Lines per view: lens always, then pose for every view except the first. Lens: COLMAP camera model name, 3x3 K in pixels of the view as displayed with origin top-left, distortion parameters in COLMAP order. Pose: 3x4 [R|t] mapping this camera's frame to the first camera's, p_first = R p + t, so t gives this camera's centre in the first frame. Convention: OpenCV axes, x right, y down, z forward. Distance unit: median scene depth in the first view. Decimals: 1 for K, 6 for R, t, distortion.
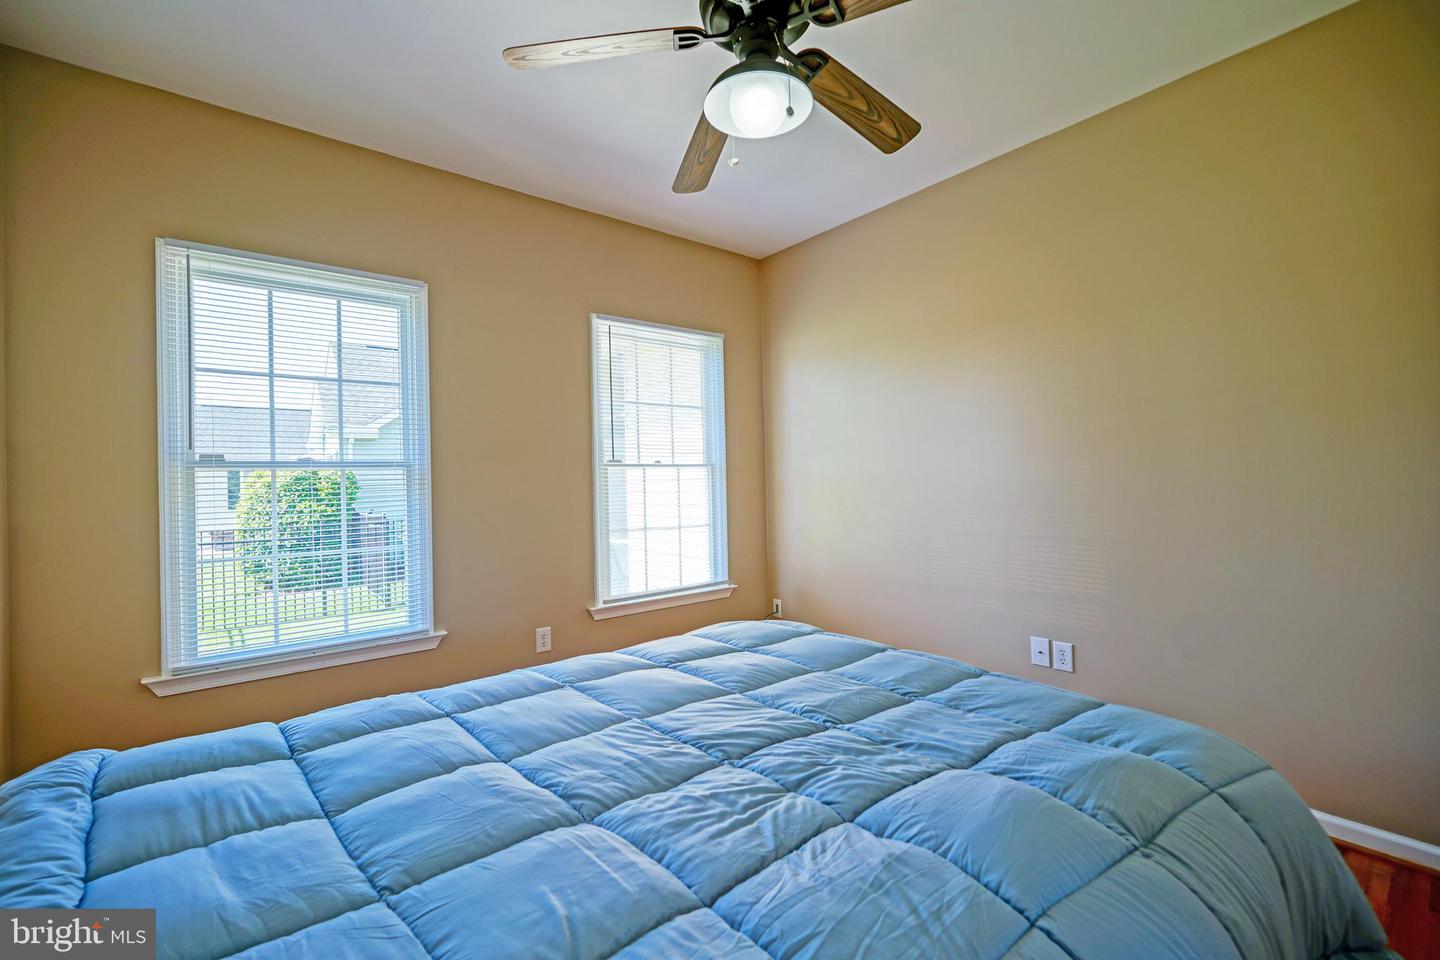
lens RADIAL K [[611.7, 0, 713.8], [0, 611.7, 472.5], [0, 0, 1]] dist [-0.006114, 0.004570]
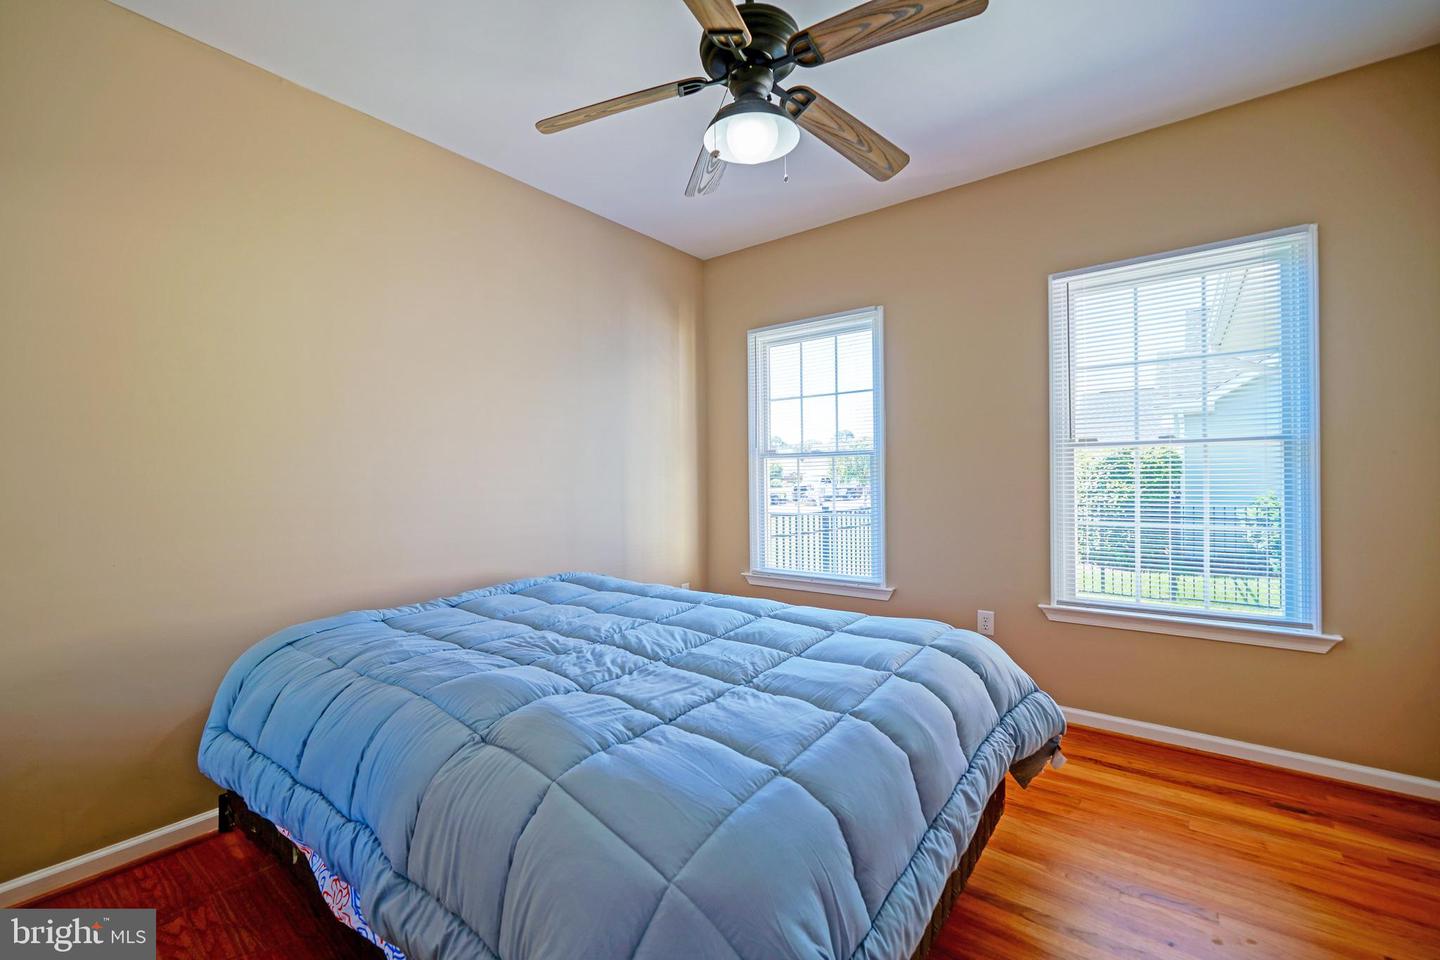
lens RADIAL K [[611.7, 0, 707.8], [0, 611.7, 471.8], [0, 0, 1]] dist [-0.006114, 0.004570]
pose [[0.231040, 0.011065, -0.972881, 0.664480], [0.020934, 0.999647, 0.016341, -0.000620], [0.972719, -0.024142, 0.230727, 0.368714]]
